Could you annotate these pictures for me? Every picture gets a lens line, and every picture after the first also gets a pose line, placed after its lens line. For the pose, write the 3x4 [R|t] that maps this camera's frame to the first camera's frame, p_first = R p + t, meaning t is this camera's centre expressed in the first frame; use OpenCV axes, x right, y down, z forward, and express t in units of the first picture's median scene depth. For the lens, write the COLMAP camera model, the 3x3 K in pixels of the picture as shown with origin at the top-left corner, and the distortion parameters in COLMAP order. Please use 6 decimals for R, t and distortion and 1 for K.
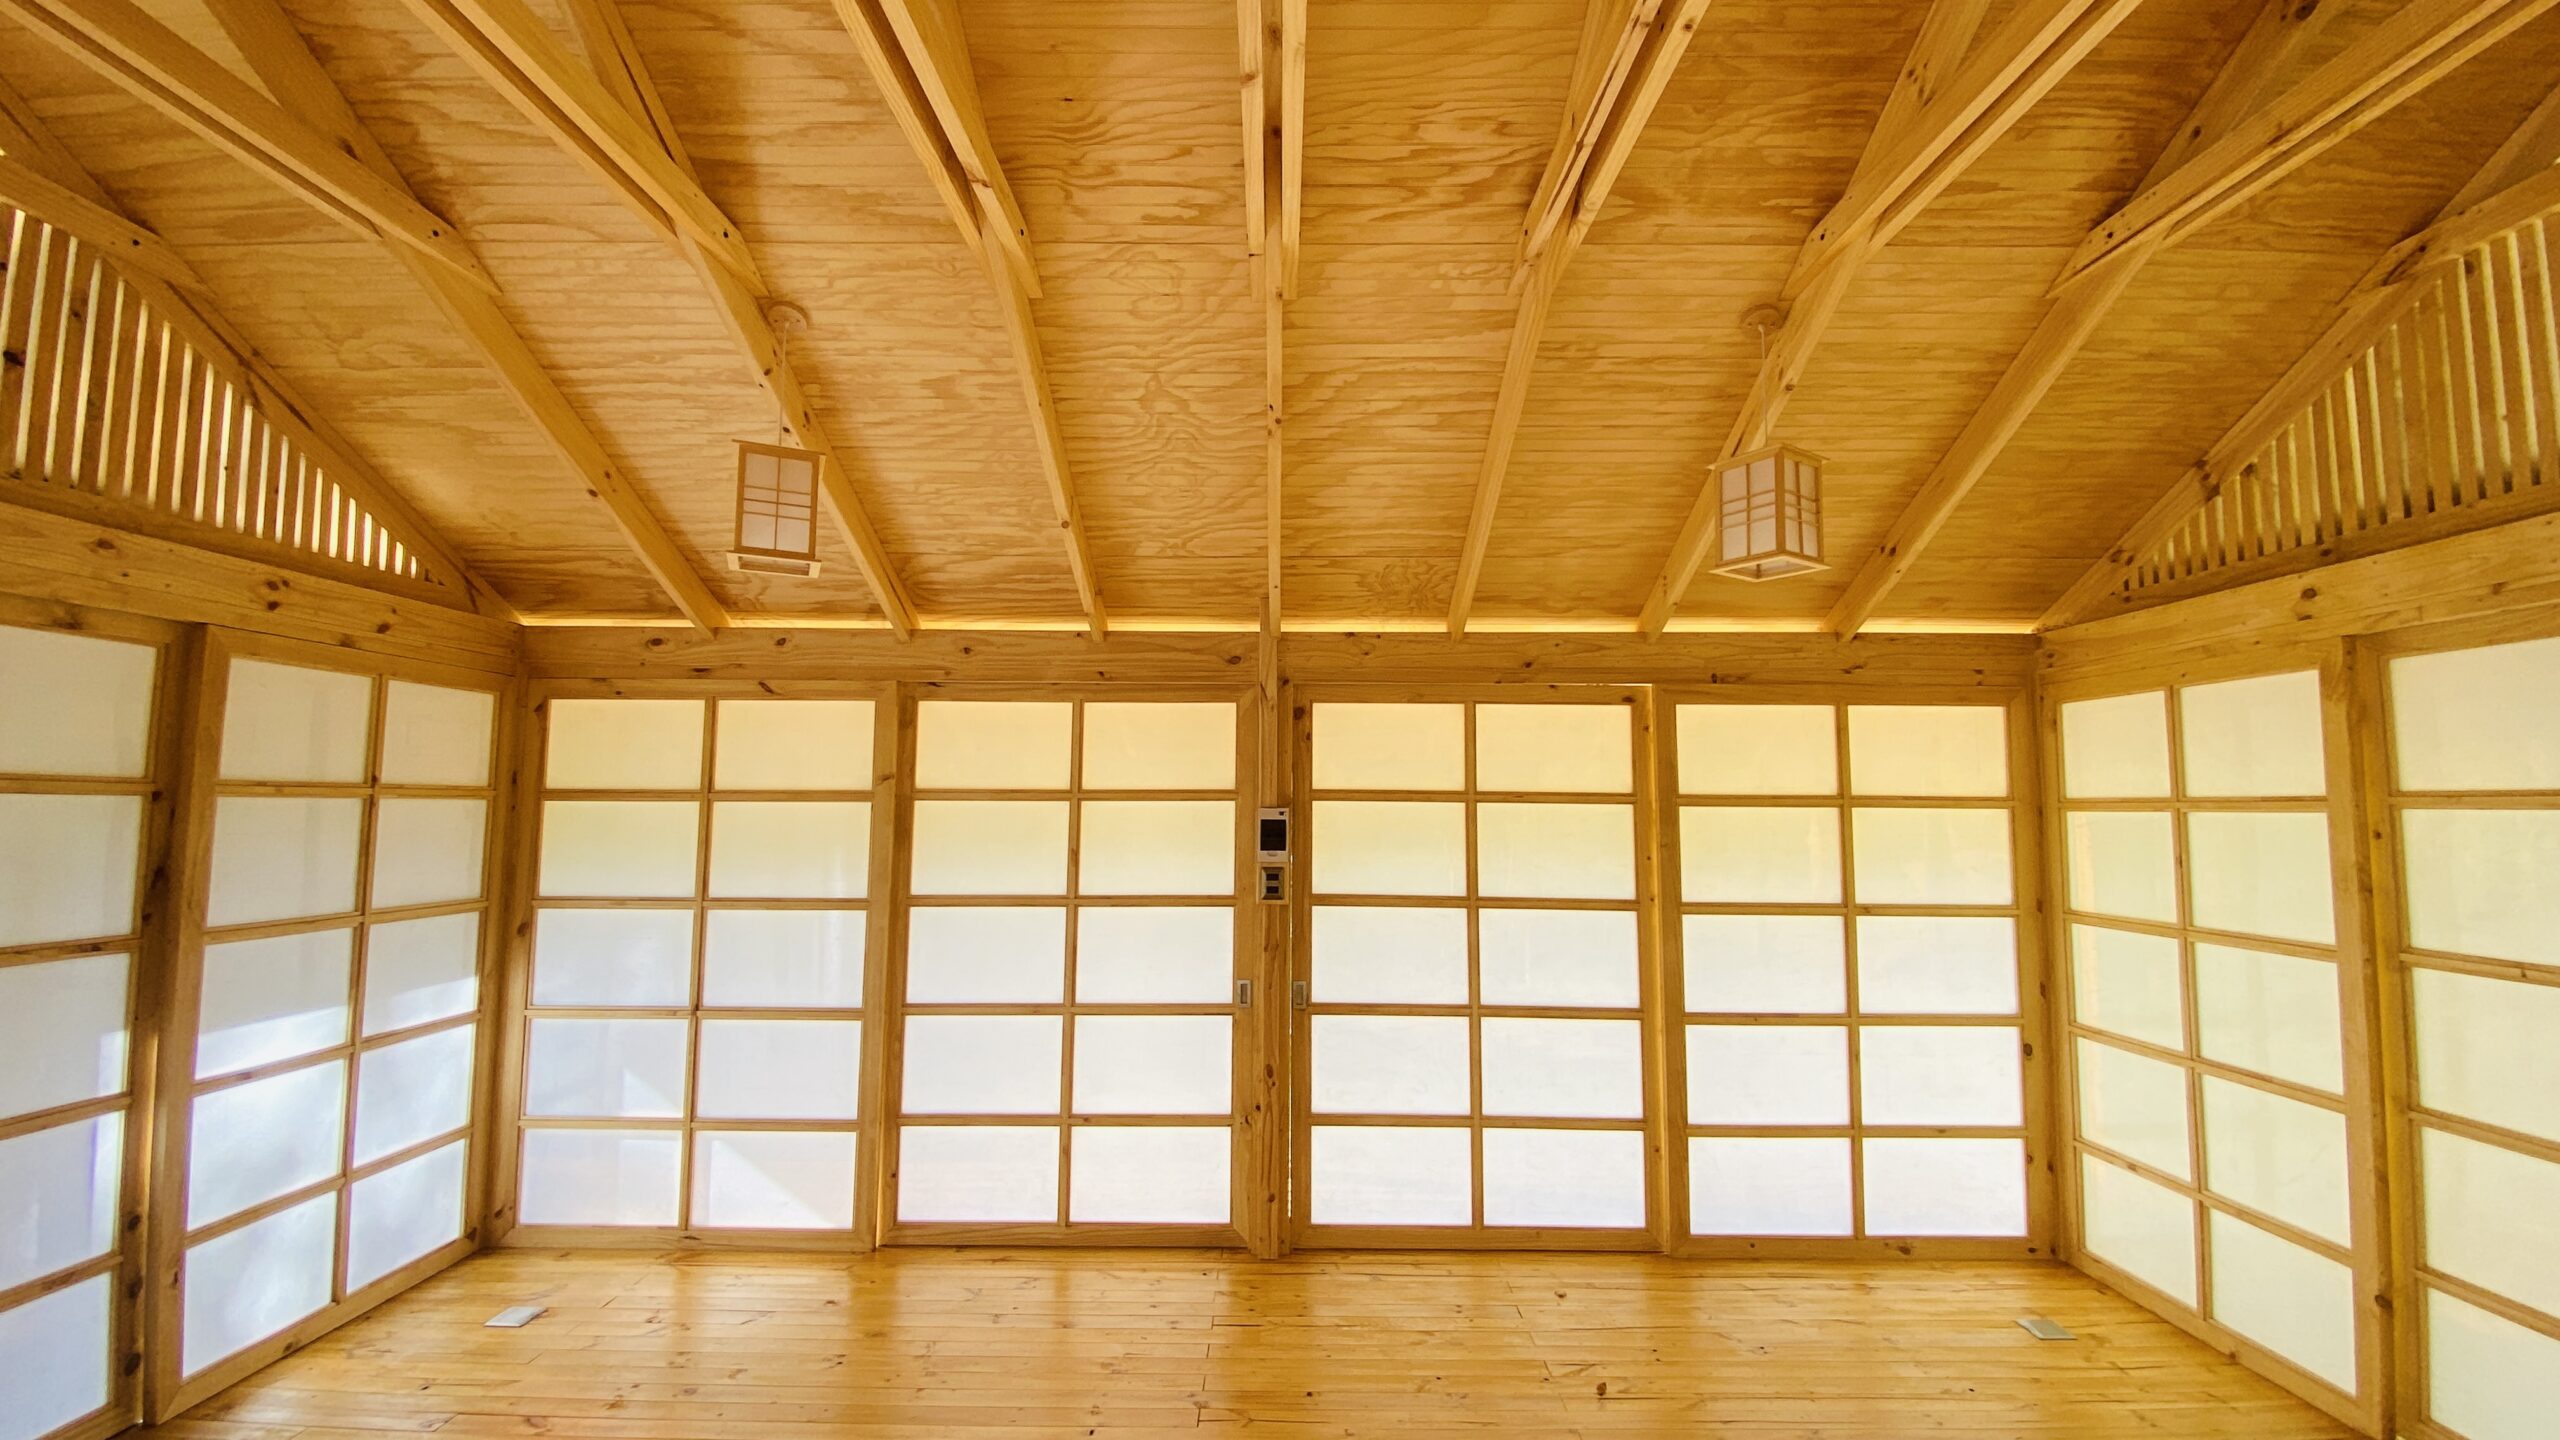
lens RADIAL K [[1019.7, 0, 1280.0], [0, 1019.7, 720.0], [0, 0, 1]] dist [-0.000126, -0.011784]
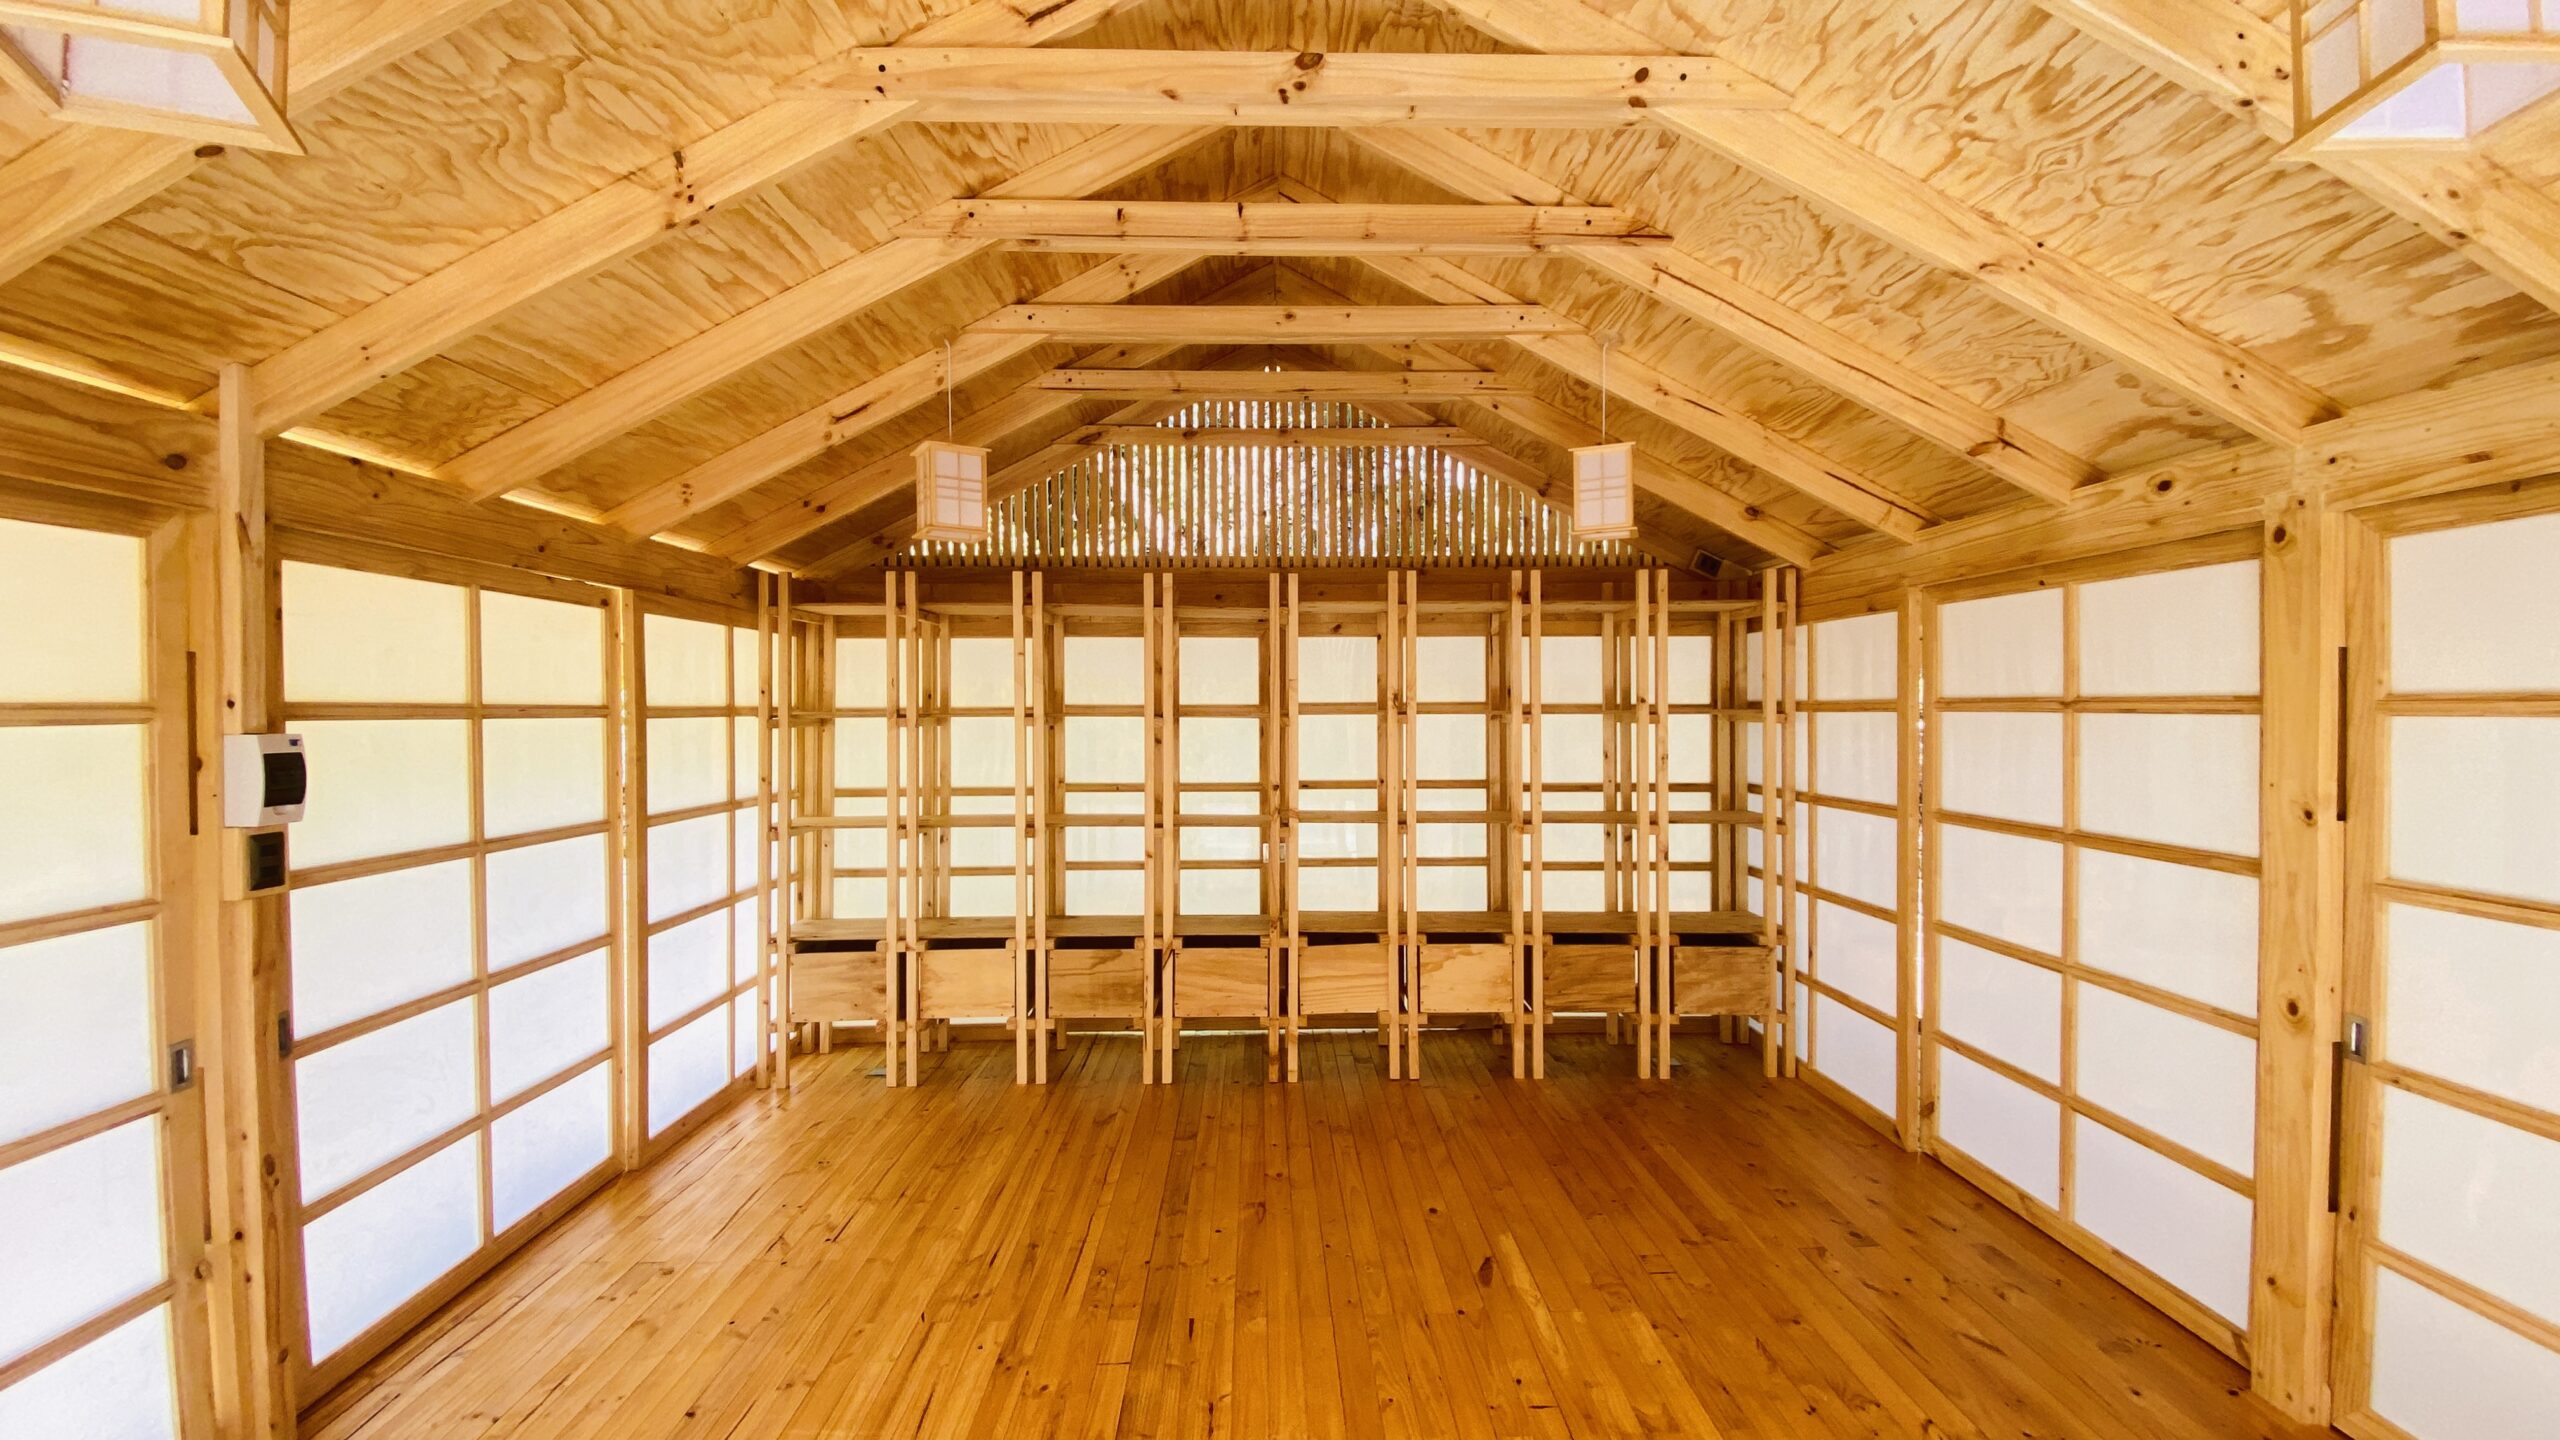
lens RADIAL K [[1019.7, 0, 1280.0], [0, 1019.7, 720.0], [0, 0, 1]] dist [-0.000126, -0.011784]
pose [[-0.028919, -0.019590, 0.999390, -0.613835], [-0.080289, 0.996623, 0.017212, 0.021475], [-0.996352, -0.079742, -0.030395, 0.438027]]
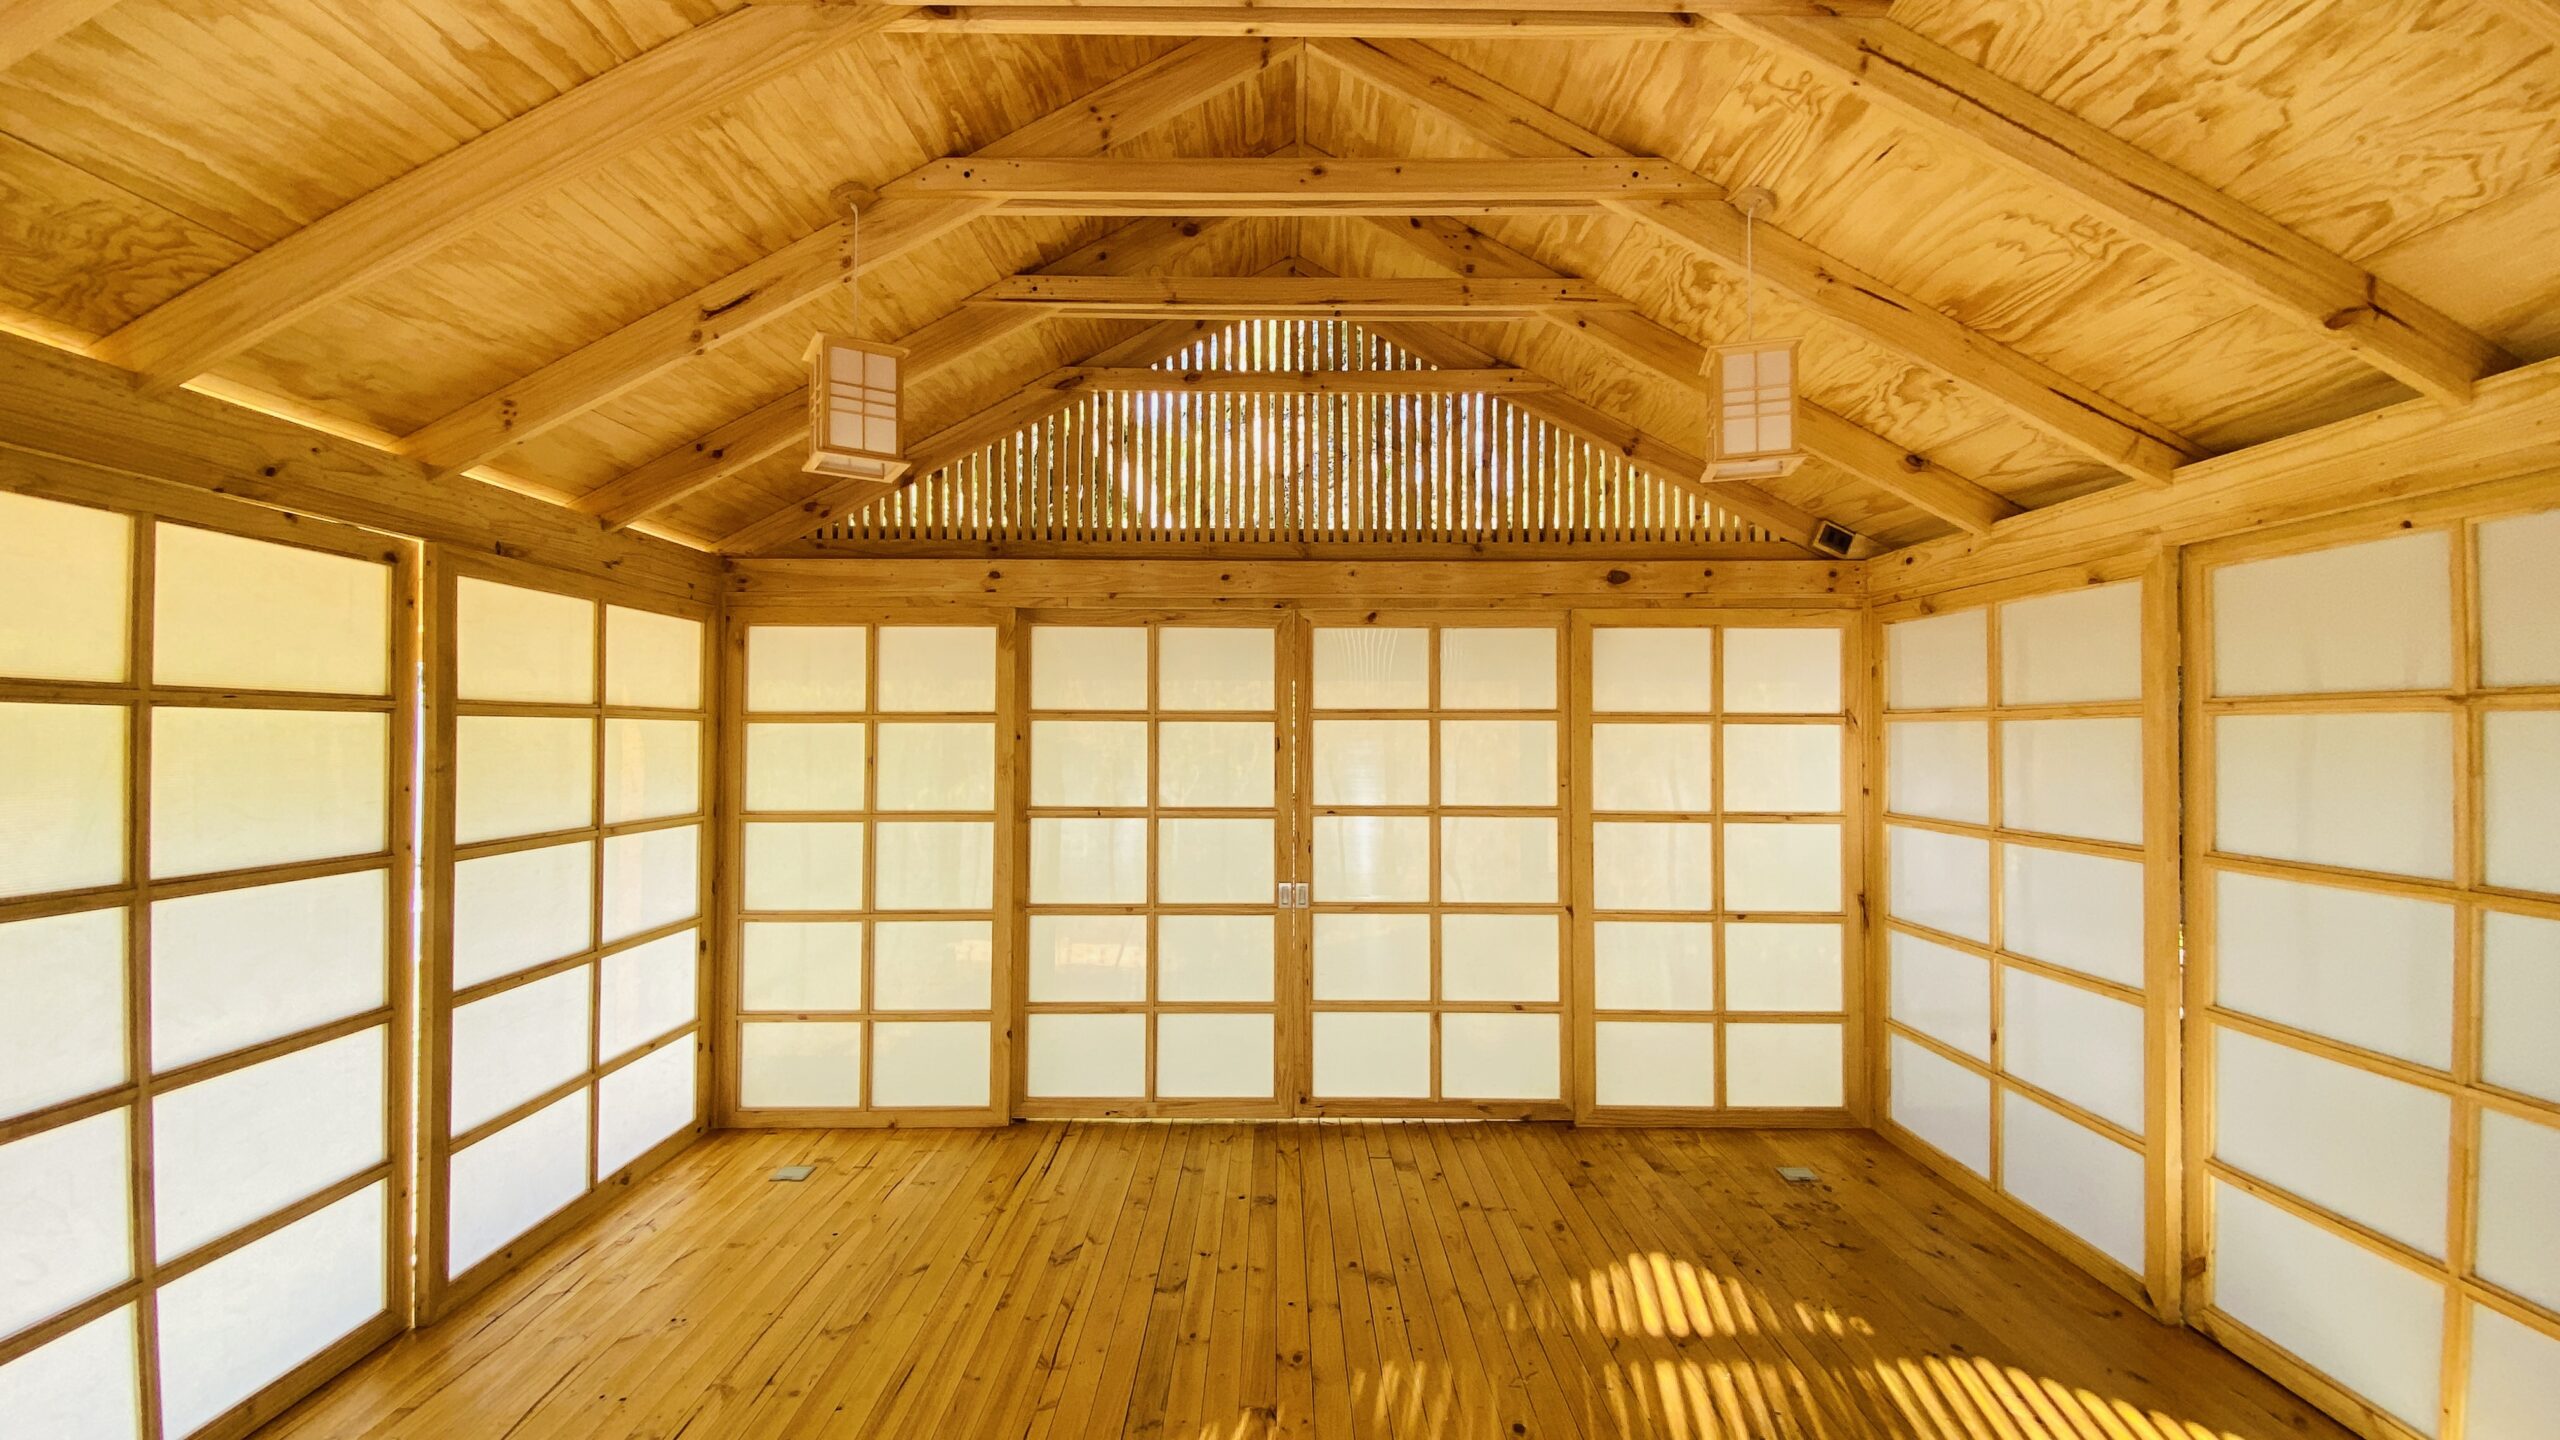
lens RADIAL K [[1030.0, 0, 1275.6], [0, 1030.0, 717.7], [0, 0, 1]] dist [0.000107, -0.012149]
pose [[-0.006218, 0.006899, 0.999957, -0.354001], [-0.085911, 0.996275, -0.007408, 0.042641], [-0.996283, -0.085953, -0.005602, 0.430811]]
